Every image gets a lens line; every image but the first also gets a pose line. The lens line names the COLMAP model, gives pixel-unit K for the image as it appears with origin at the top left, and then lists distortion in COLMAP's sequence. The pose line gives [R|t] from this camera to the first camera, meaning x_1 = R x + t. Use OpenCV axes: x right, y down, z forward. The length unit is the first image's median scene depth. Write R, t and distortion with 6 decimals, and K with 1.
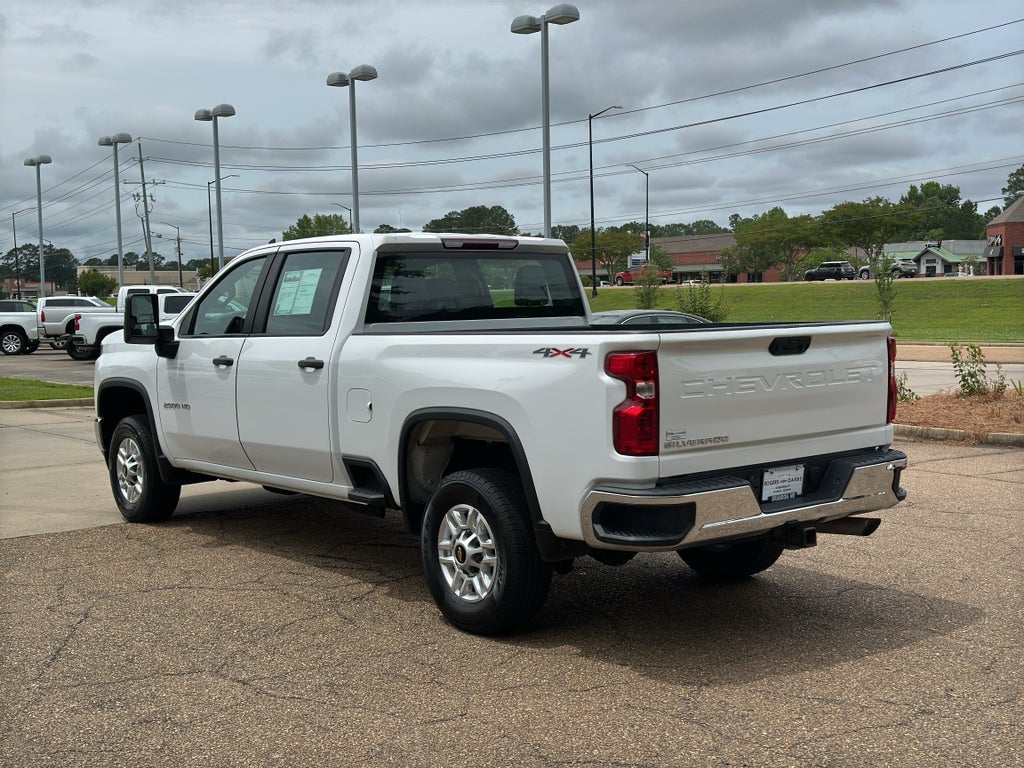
lens RADIAL K [[1265.6, 0, 513.8], [0, 1265.6, 395.2], [0, 0, 1]] dist [0.099556, -0.056692]
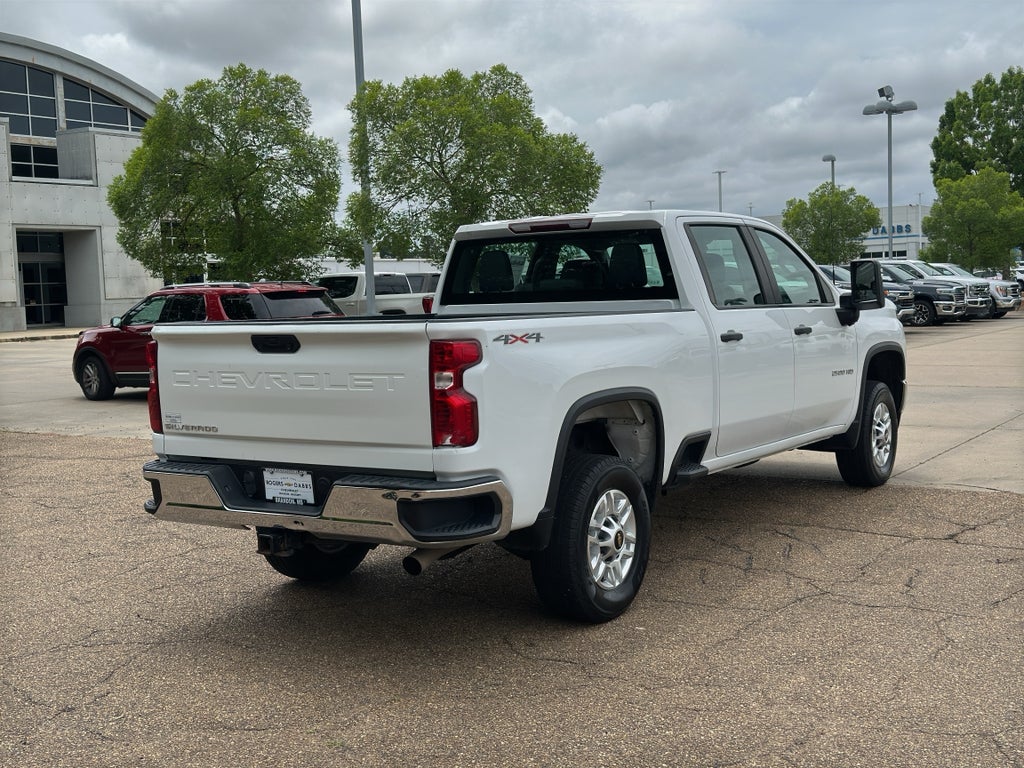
lens RADIAL K [[1251.2, 0, 518.0], [0, 1251.2, 384.8], [0, 0, 1]] dist [0.135989, -0.223858]
pose [[0.272424, 0.083705, -0.958529, 1.148974], [-0.044927, 0.996229, 0.074228, -0.084563], [0.961128, 0.022842, 0.275157, 0.893286]]
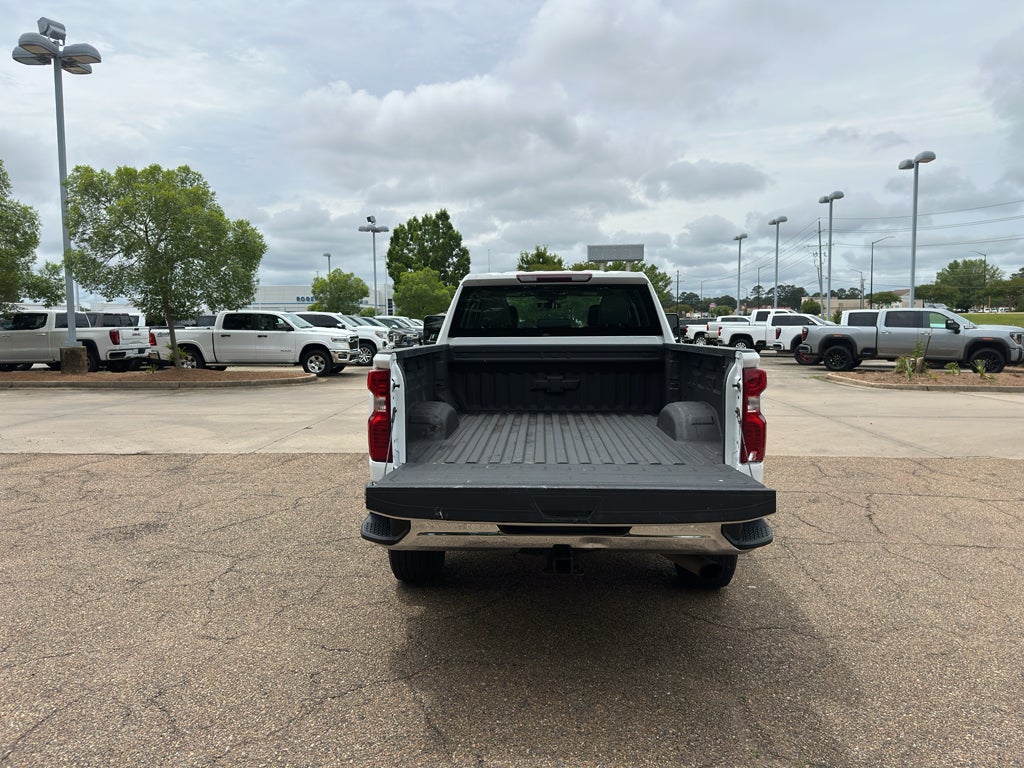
lens RADIAL K [[713.0, 0, 502.3], [0, 713.0, 381.4], [0, 0, 1]] dist [0.107386, -0.163385]
pose [[0.730115, 0.069327, -0.679798, 0.550788], [-0.059300, 0.997515, 0.038039, -0.048975], [0.680746, 0.012539, 0.732412, 0.542172]]
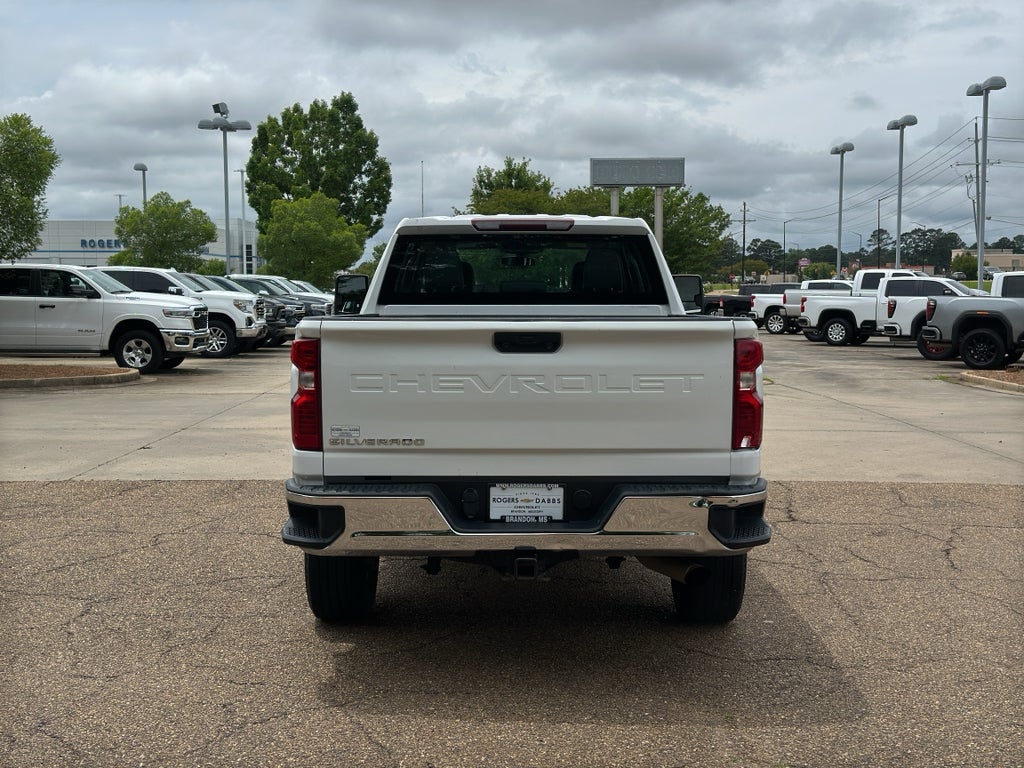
lens RADIAL K [[1251.2, 0, 518.0], [0, 1251.2, 384.8], [0, 0, 1]] dist [0.135989, -0.223858]
pose [[0.768348, 0.068113, -0.636397, 0.729438], [-0.064548, 0.997498, 0.028830, -0.033516], [0.636769, 0.018926, 0.770823, 0.341777]]
